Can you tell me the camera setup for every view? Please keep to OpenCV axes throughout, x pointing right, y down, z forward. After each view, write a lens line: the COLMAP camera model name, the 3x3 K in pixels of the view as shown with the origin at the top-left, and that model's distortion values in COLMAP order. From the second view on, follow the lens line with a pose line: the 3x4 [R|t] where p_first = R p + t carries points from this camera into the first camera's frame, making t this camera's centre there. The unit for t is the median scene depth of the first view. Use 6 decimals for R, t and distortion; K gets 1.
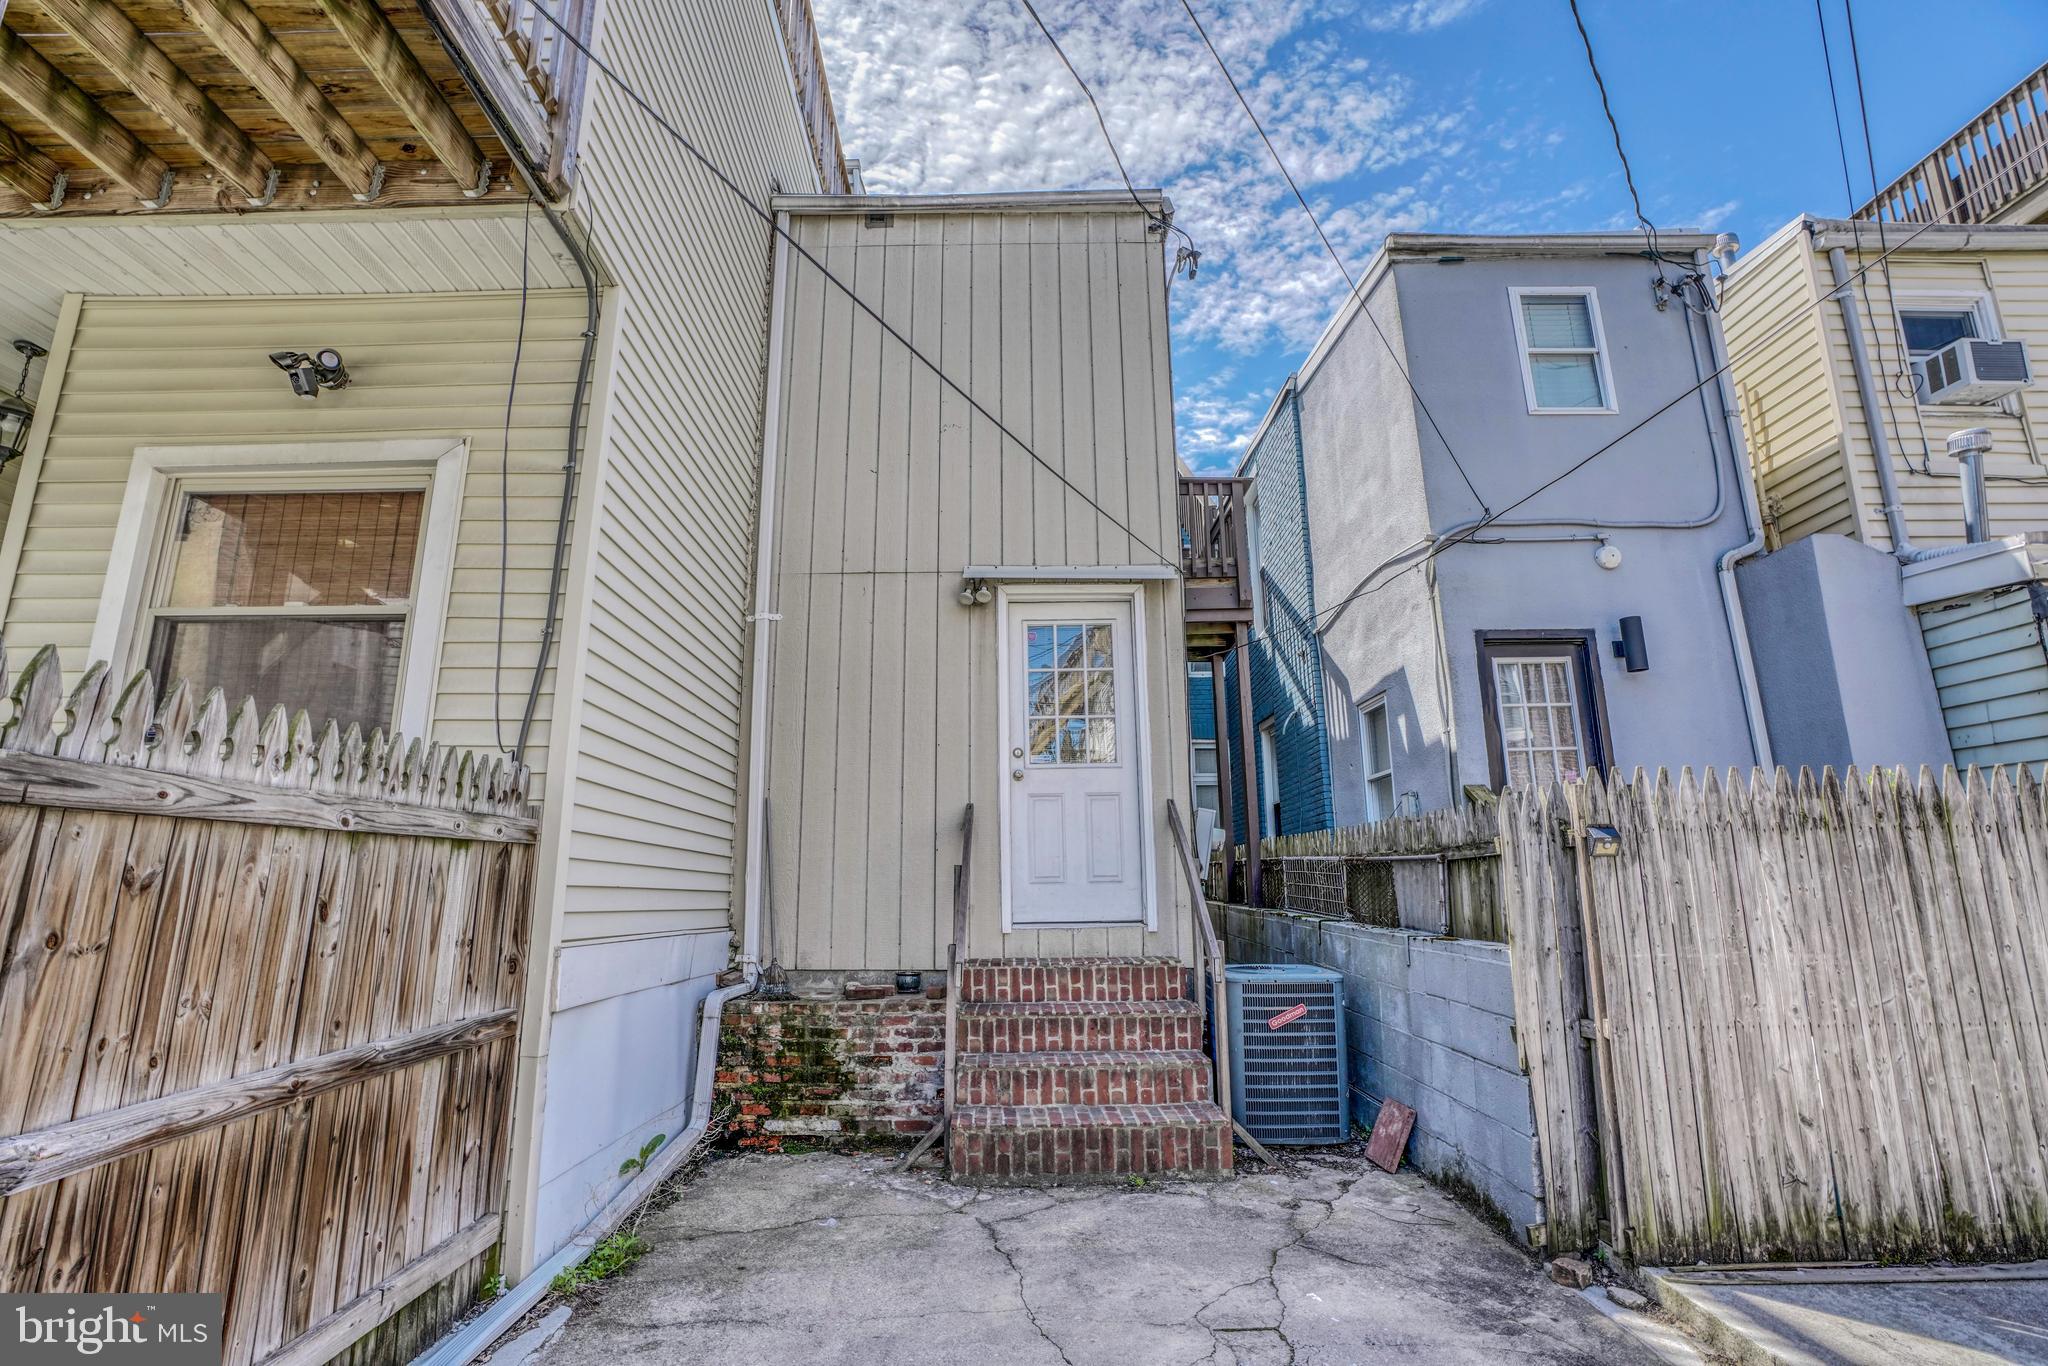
lens RADIAL K [[950.7, 0, 1018.2], [0, 950.7, 681.9], [0, 0, 1]] dist [-0.070791, 0.027859]
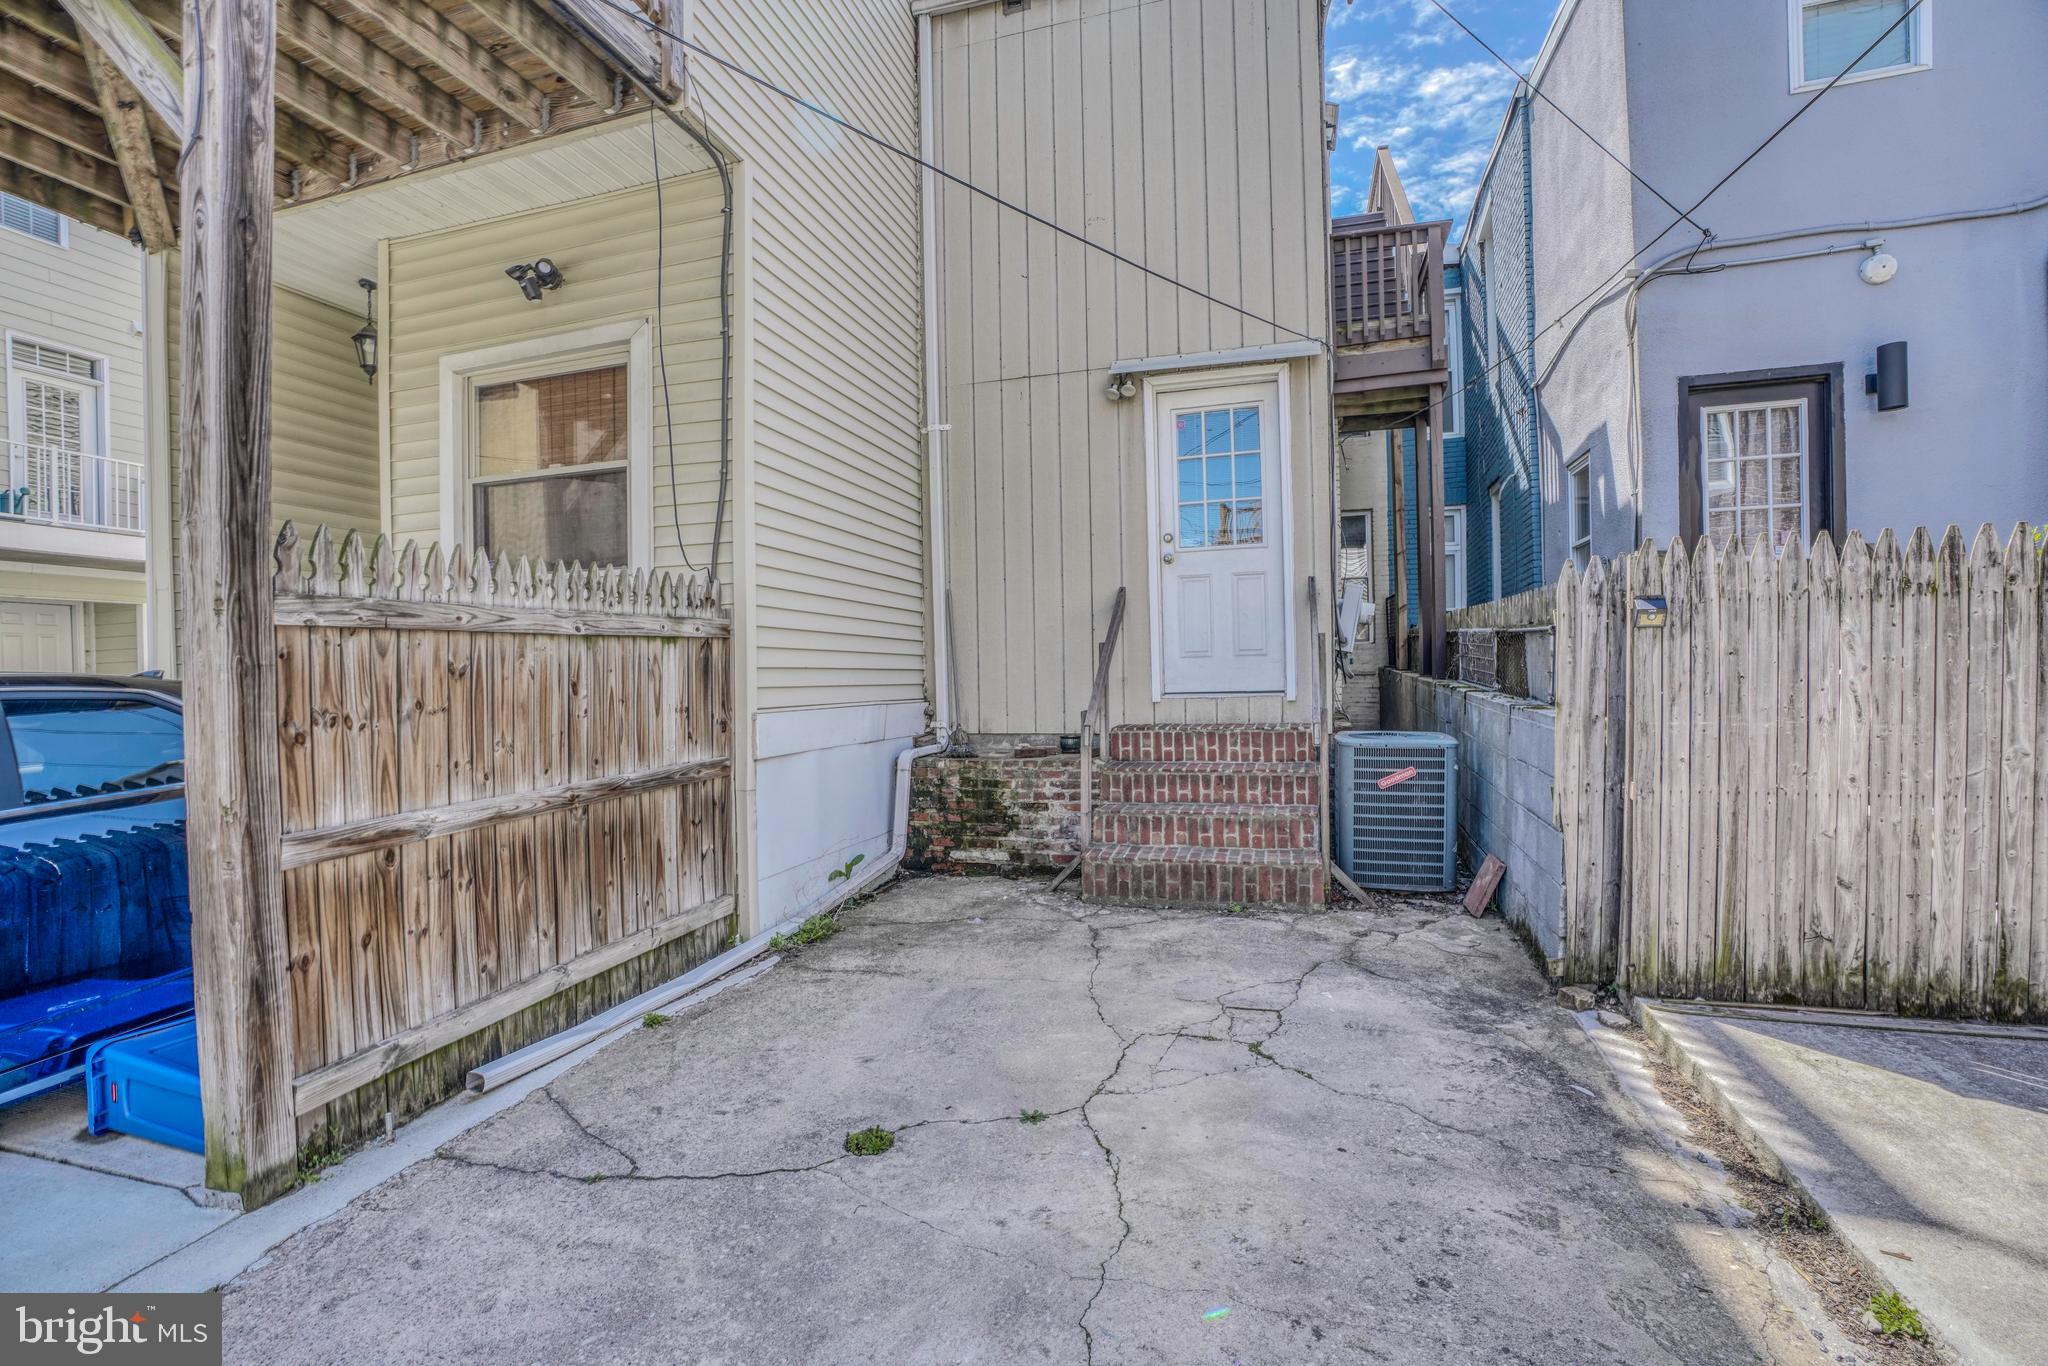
lens RADIAL K [[958.9, 0, 1005.9], [0, 958.9, 682.9], [0, 0, 1]] dist [-0.074839, 0.035304]
pose [[0.952876, -0.008666, -0.303238, 0.264504], [0.078352, 0.972707, 0.218410, -0.028250], [0.293069, -0.231877, 0.927547, -0.154279]]
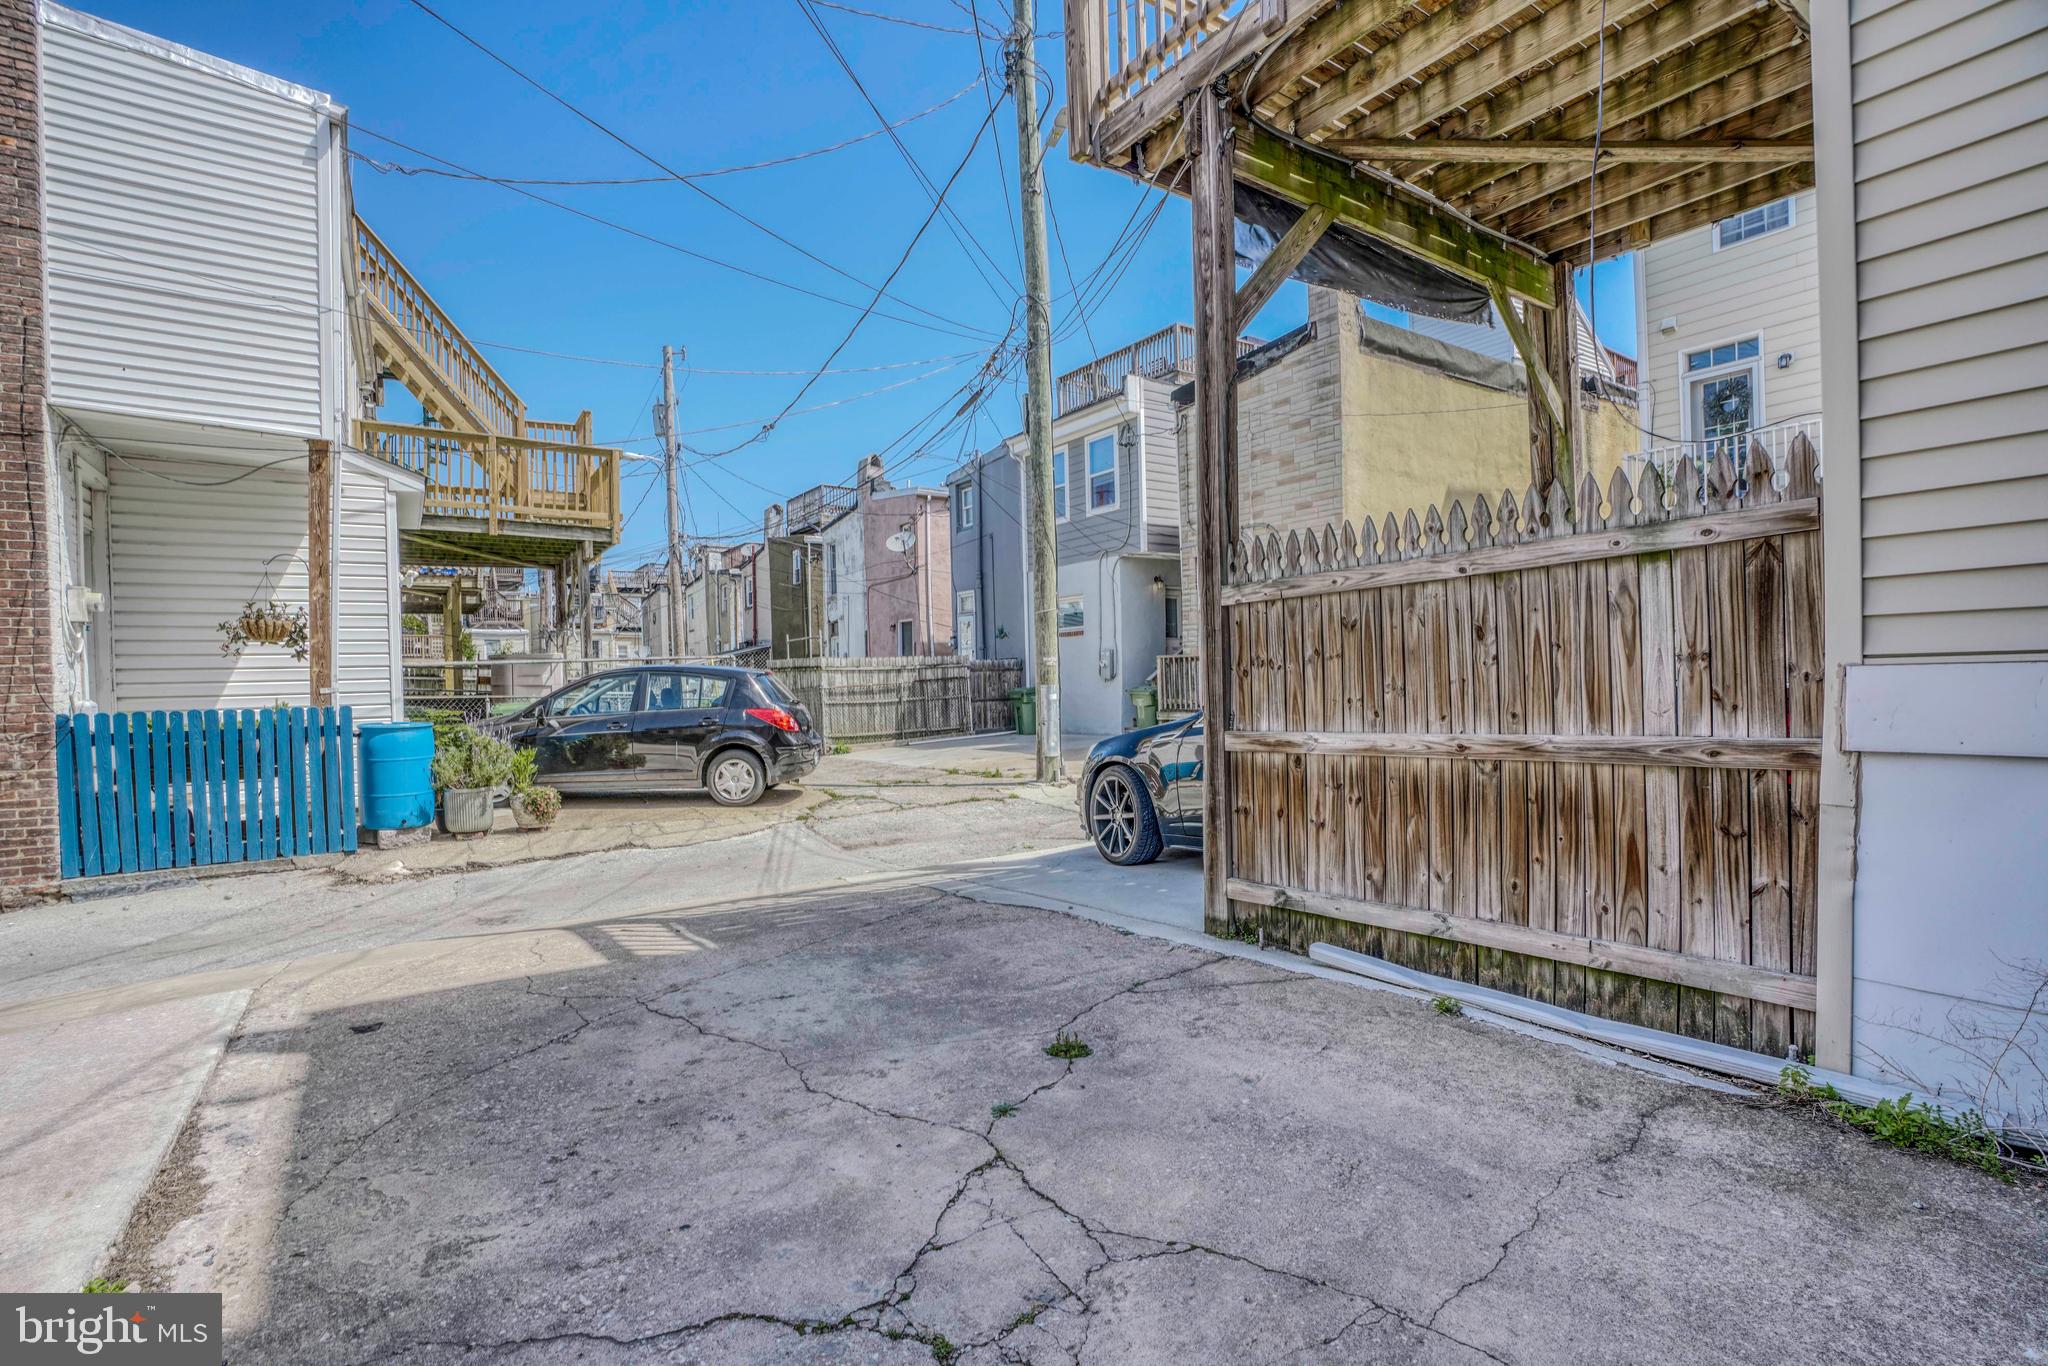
lens RADIAL K [[958.9, 0, 1005.9], [0, 958.9, 682.9], [0, 0, 1]] dist [-0.074839, 0.035304]
pose [[-0.838745, 0.031368, -0.543619, 0.434277], [0.152736, 0.971814, -0.179580, 0.326068], [0.522664, -0.233653, -0.819896, 1.233879]]
